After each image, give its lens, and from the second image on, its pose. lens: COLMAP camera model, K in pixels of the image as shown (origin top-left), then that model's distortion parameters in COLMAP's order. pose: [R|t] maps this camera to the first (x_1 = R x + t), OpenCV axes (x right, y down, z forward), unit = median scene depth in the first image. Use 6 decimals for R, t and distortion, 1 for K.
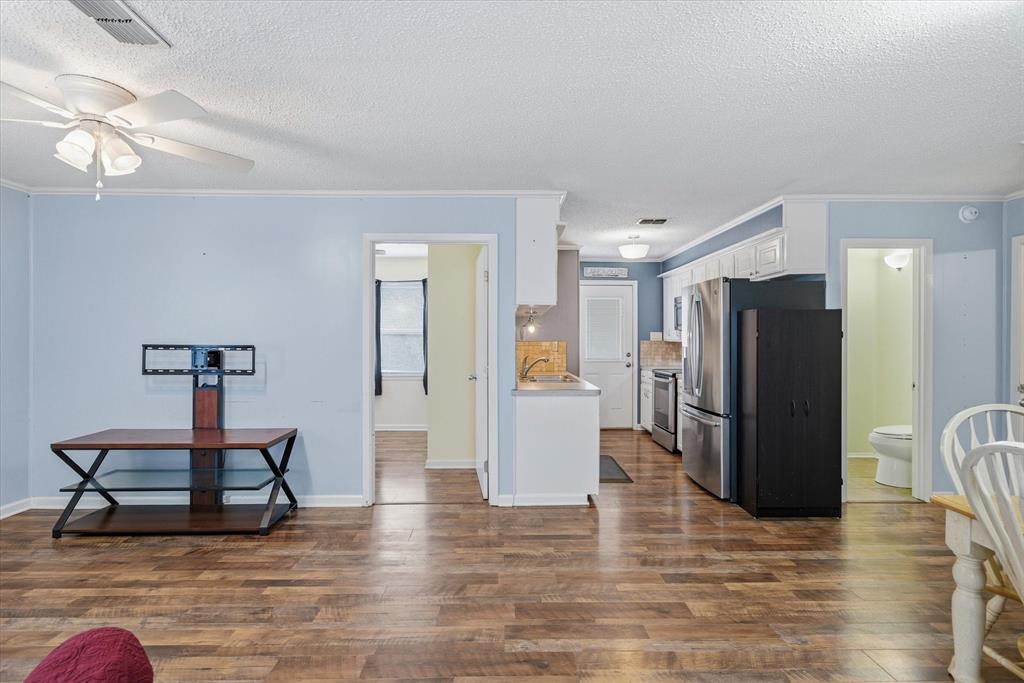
lens RADIAL K [[505.5, 0, 515.6], [0, 505.5, 338.2], [0, 0, 1]] dist [-0.000720, 0.000984]
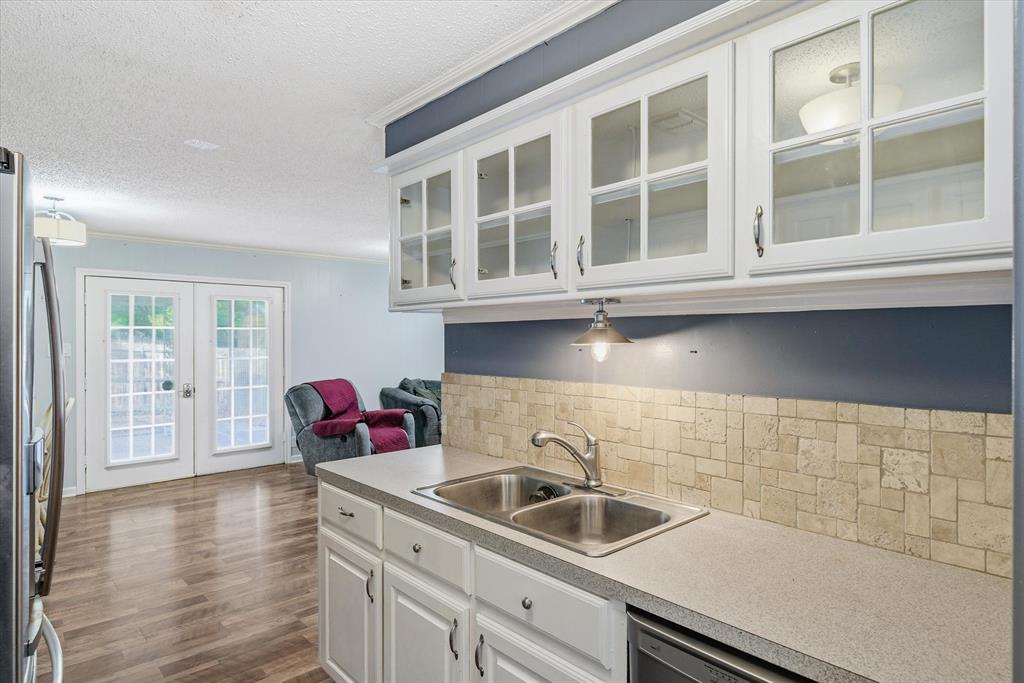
lens RADIAL K [[590.8, 0, 518.4], [0, 590.8, 336.3], [0, 0, 1]] dist [0.035104, -0.001020]
pose [[-0.752094, -0.004329, -0.659042, 0.300008], [-0.004587, 0.999989, -0.001333, -0.029196], [0.659040, 0.002021, -0.752105, 1.132139]]
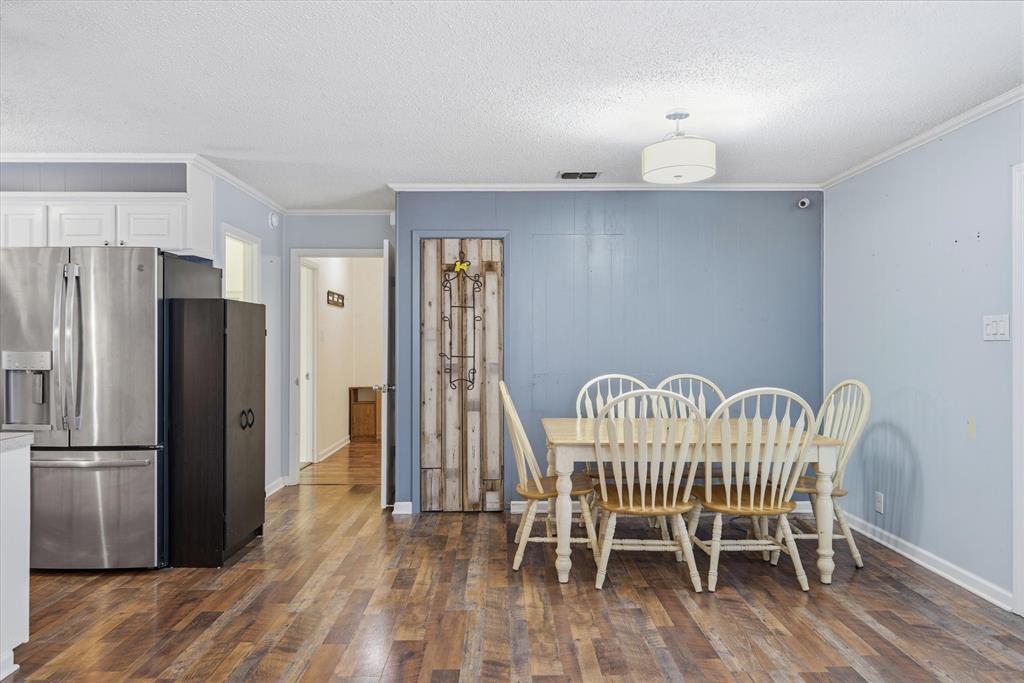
lens RADIAL K [[661.3, 0, 514.0], [0, 661.3, 346.1], [0, 0, 1]] dist [0.008691, -0.002716]
pose [[0.008862, -0.007571, 0.999932, -0.344208], [0.001153, 0.999971, 0.007561, 0.005584], [-0.999960, 0.001086, 0.008870, 0.345766]]
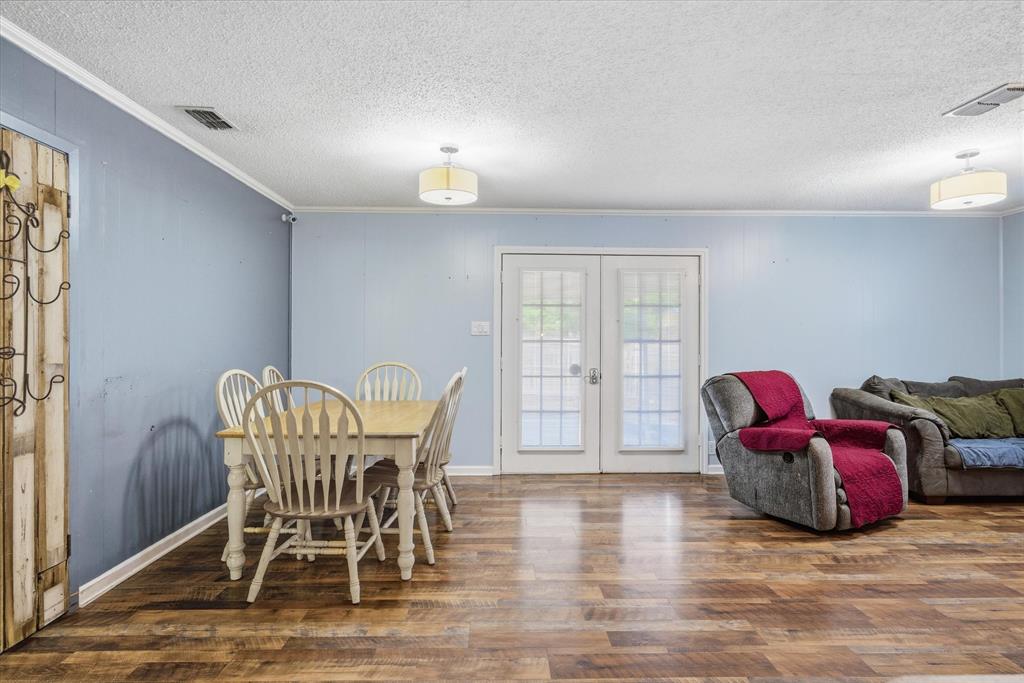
lens RADIAL K [[505.5, 0, 505.3], [0, 505.5, 348.9], [0, 0, 1]] dist [-0.000720, 0.000984]
pose [[-0.999855, -0.005476, 0.016135, 0.171089], [-0.005284, 0.999915, 0.011908, 0.016081], [-0.016198, 0.011821, -0.999799, 0.755226]]
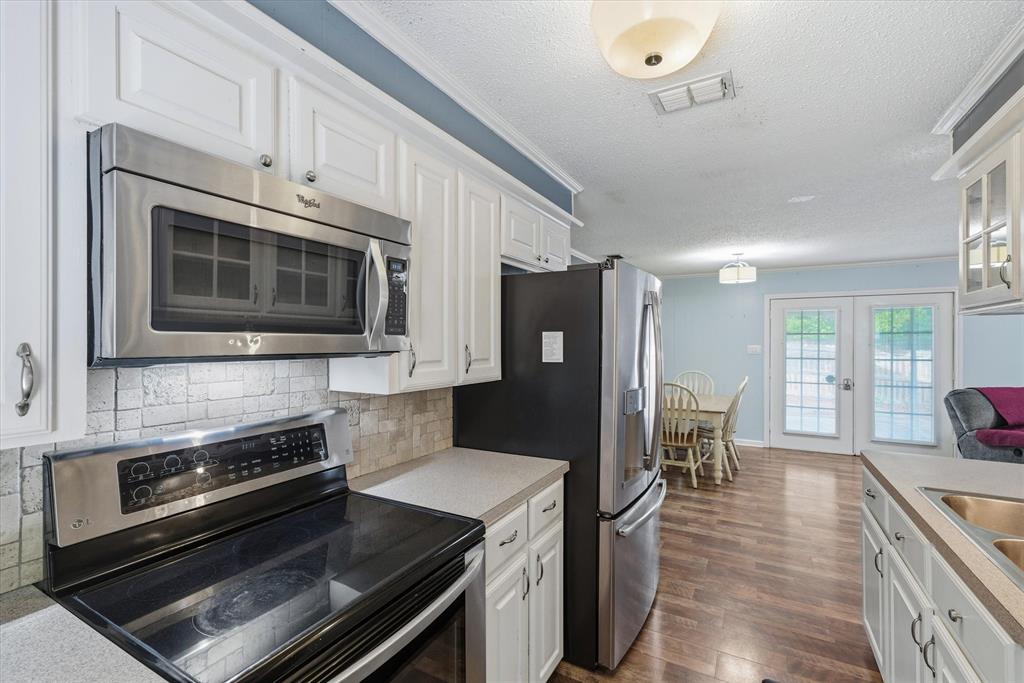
lens RADIAL K [[464.9, 0, 492.2], [0, 464.9, 341.2], [0, 0, 1]] dist [-0.002148, 0.001507]
pose [[-0.853766, -0.003353, 0.520646, 0.179173], [0.000701, 0.999971, 0.007589, -0.033908], [-0.520656, 0.006844, -0.853739, 1.219377]]
